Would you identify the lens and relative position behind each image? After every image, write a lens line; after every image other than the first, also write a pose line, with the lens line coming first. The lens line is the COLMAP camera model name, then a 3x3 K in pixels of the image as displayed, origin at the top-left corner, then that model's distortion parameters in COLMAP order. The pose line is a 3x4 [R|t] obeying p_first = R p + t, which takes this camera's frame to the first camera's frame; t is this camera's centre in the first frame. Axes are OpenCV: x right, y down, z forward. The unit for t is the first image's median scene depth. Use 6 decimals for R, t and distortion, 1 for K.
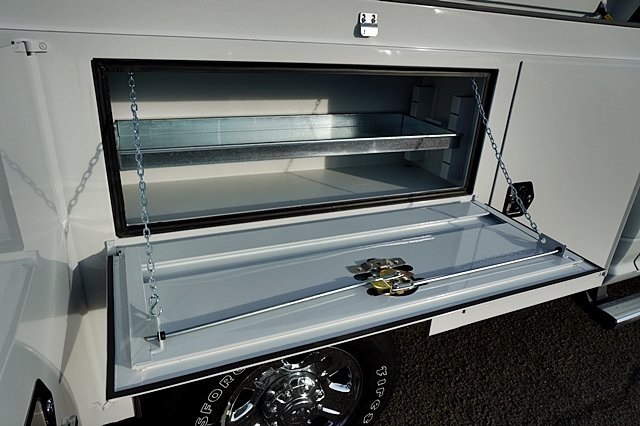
lens RADIAL K [[426.1, 0, 320.0], [0, 426.1, 213.0], [0, 0, 1]] dist [-0.013483, 0.002081]
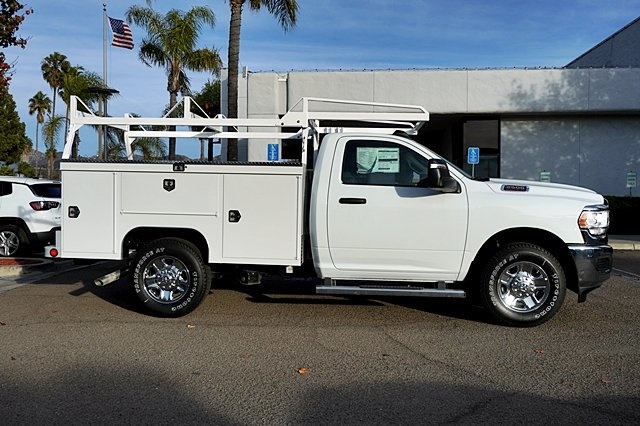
lens RADIAL K [[568.9, 0, 320.0], [0, 568.9, 213.0], [0, 0, 1]] dist [-0.009335, 0.006942]
pose [[0.871425, -0.019864, -0.490127, 3.203621], [-0.167758, 0.926863, -0.335830, 1.303051], [0.460952, 0.374874, 0.804359, -2.177994]]
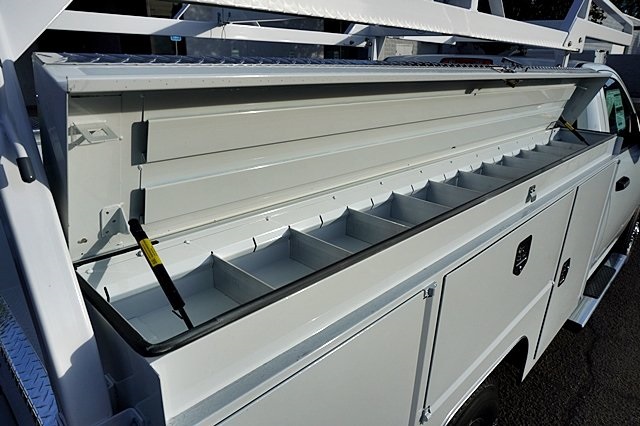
lens RADIAL K [[426.1, 0, 320.0], [0, 426.1, 213.0], [0, 0, 1]] dist [-0.013483, 0.002081]
pose [[0.929726, -0.151157, 0.335801, -0.749970], [0.164272, 0.986356, -0.010820, -0.347505], [-0.329583, 0.065222, 0.941871, -0.060772]]
